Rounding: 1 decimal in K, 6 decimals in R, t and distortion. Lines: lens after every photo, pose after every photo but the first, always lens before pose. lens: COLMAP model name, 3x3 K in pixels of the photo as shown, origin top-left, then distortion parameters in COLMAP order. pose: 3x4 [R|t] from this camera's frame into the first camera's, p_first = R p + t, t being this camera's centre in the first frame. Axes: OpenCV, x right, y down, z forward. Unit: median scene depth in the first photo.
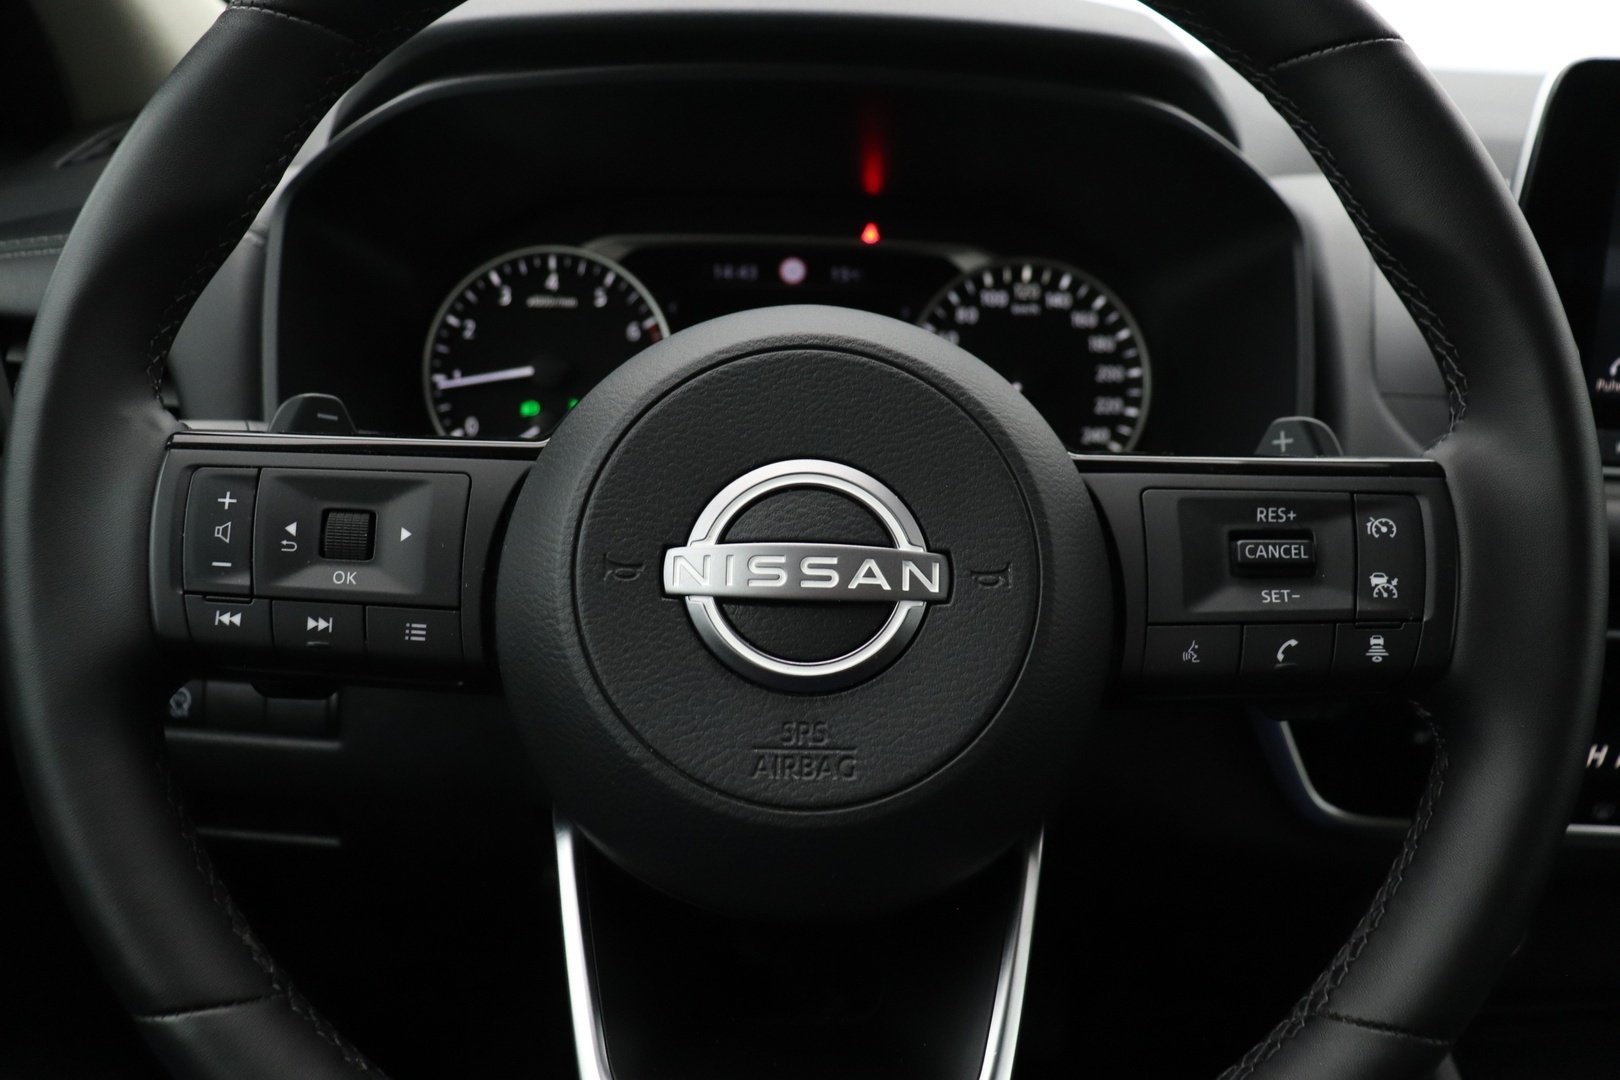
lens RADIAL K [[1301.2, 0, 810.0], [0, 1301.2, 540.0], [0, 0, 1]] dist [-0.128745, 0.002705]
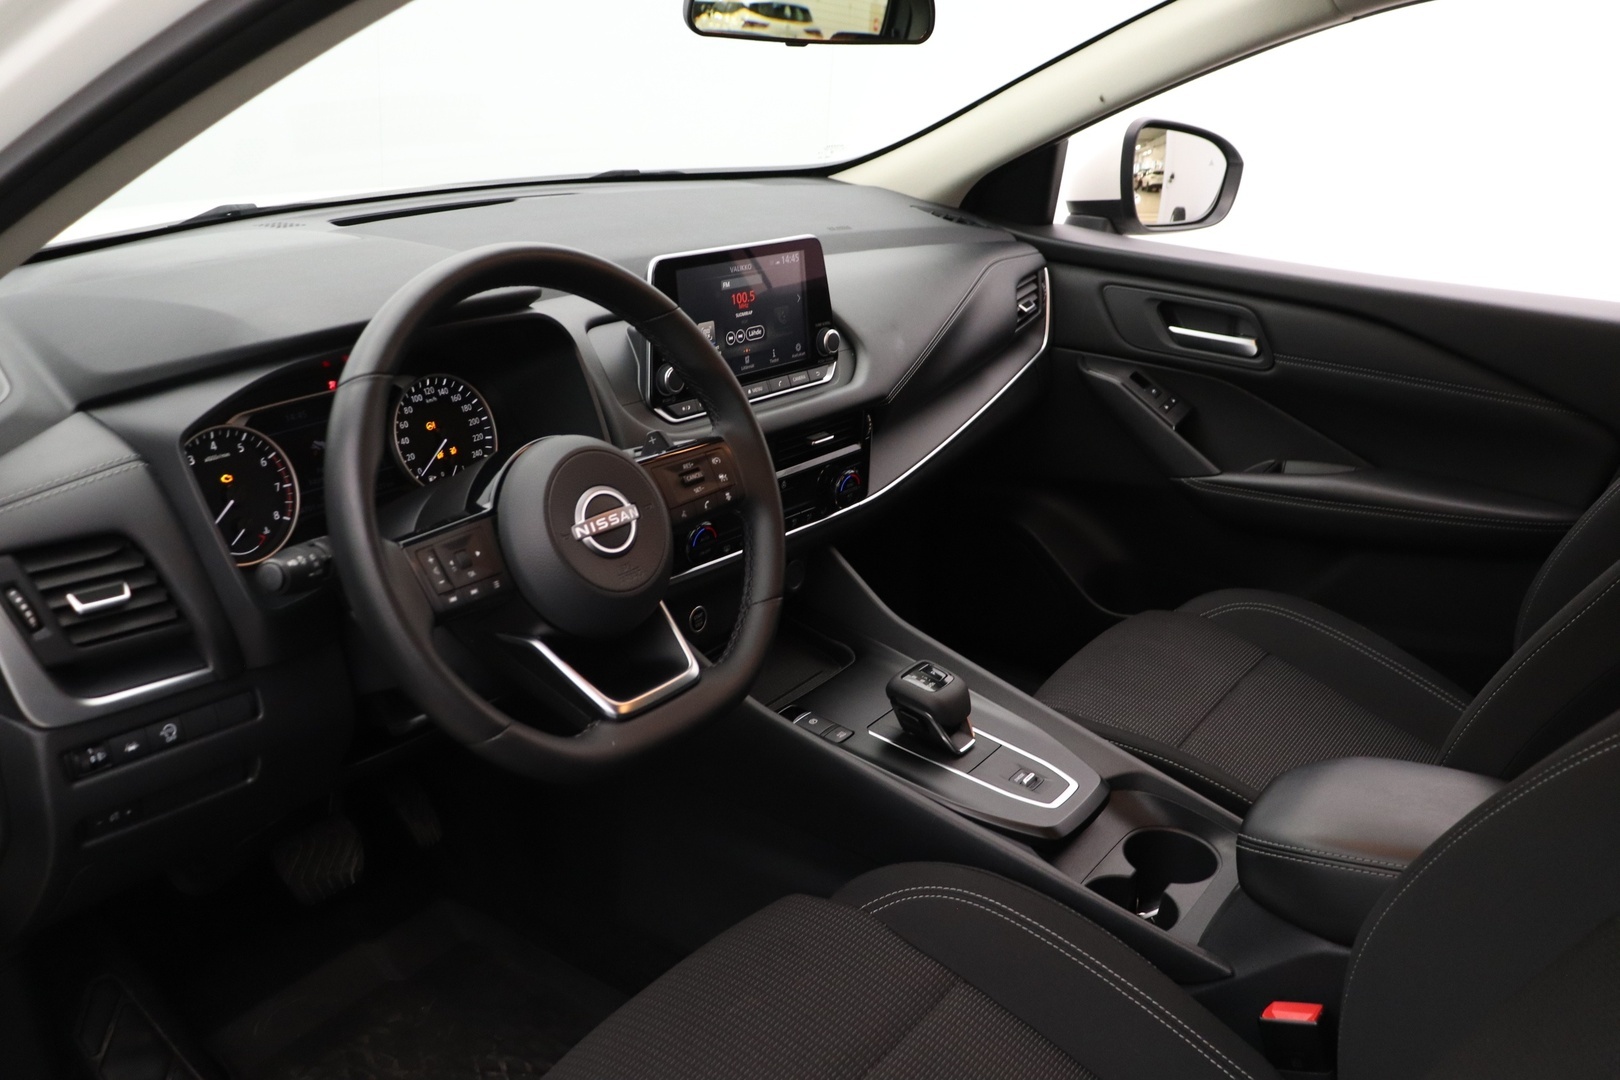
lens RADIAL K [[1364.2, 0, 810.0], [0, 1364.2, 540.0], [0, 0, 1]] dist [-0.150869, 0.120736]
pose [[0.610335, -0.291466, 0.736572, -1.061440], [0.251029, 0.953088, 0.169137, -0.180897], [-0.751316, 0.081671, 0.654869, -0.756240]]
